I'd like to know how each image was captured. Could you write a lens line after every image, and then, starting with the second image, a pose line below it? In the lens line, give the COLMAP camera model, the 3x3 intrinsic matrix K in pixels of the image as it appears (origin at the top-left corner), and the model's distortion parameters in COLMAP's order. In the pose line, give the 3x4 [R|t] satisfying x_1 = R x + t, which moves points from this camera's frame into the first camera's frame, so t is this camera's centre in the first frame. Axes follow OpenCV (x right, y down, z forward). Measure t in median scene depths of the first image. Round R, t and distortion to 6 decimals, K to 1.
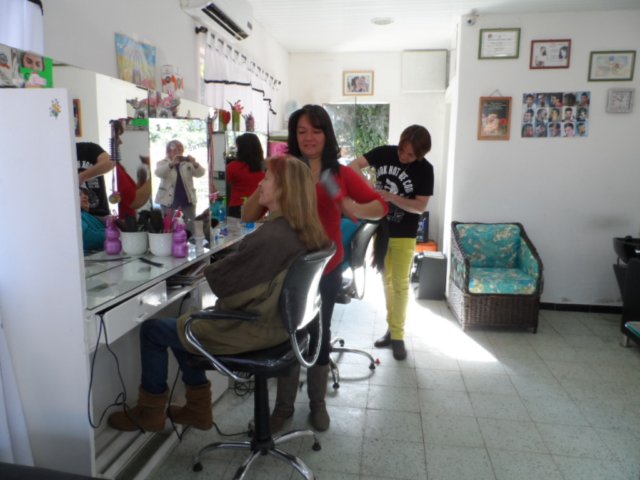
lens RADIAL K [[491.9, 0, 317.8], [0, 491.9, 236.7], [0, 0, 1]] dist [-0.005926, 0.011776]
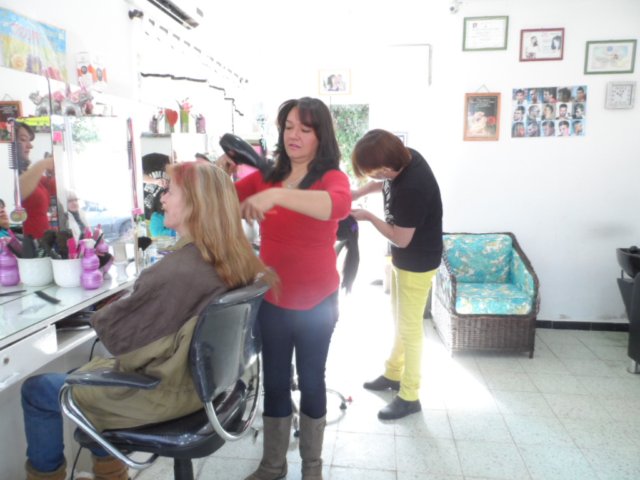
lens RADIAL K [[491.9, 0, 317.8], [0, 491.9, 236.7], [0, 0, 1]] dist [-0.005926, 0.011776]
pose [[0.999781, -0.014279, 0.015287, 0.044943], [0.014434, 0.999845, -0.010064, -0.017255], [-0.015141, 0.010282, 0.999833, 0.112632]]
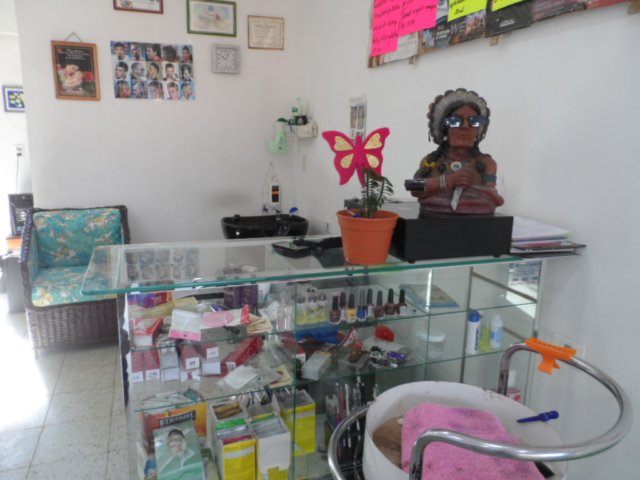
lens RADIAL K [[491.9, 0, 317.8], [0, 491.9, 236.7], [0, 0, 1]] dist [-0.005926, 0.011776]
pose [[0.879931, -0.088245, 0.466835, 0.326426], [0.063256, 0.995611, 0.068968, -0.013278], [-0.470873, -0.031157, 0.881651, 0.145686]]
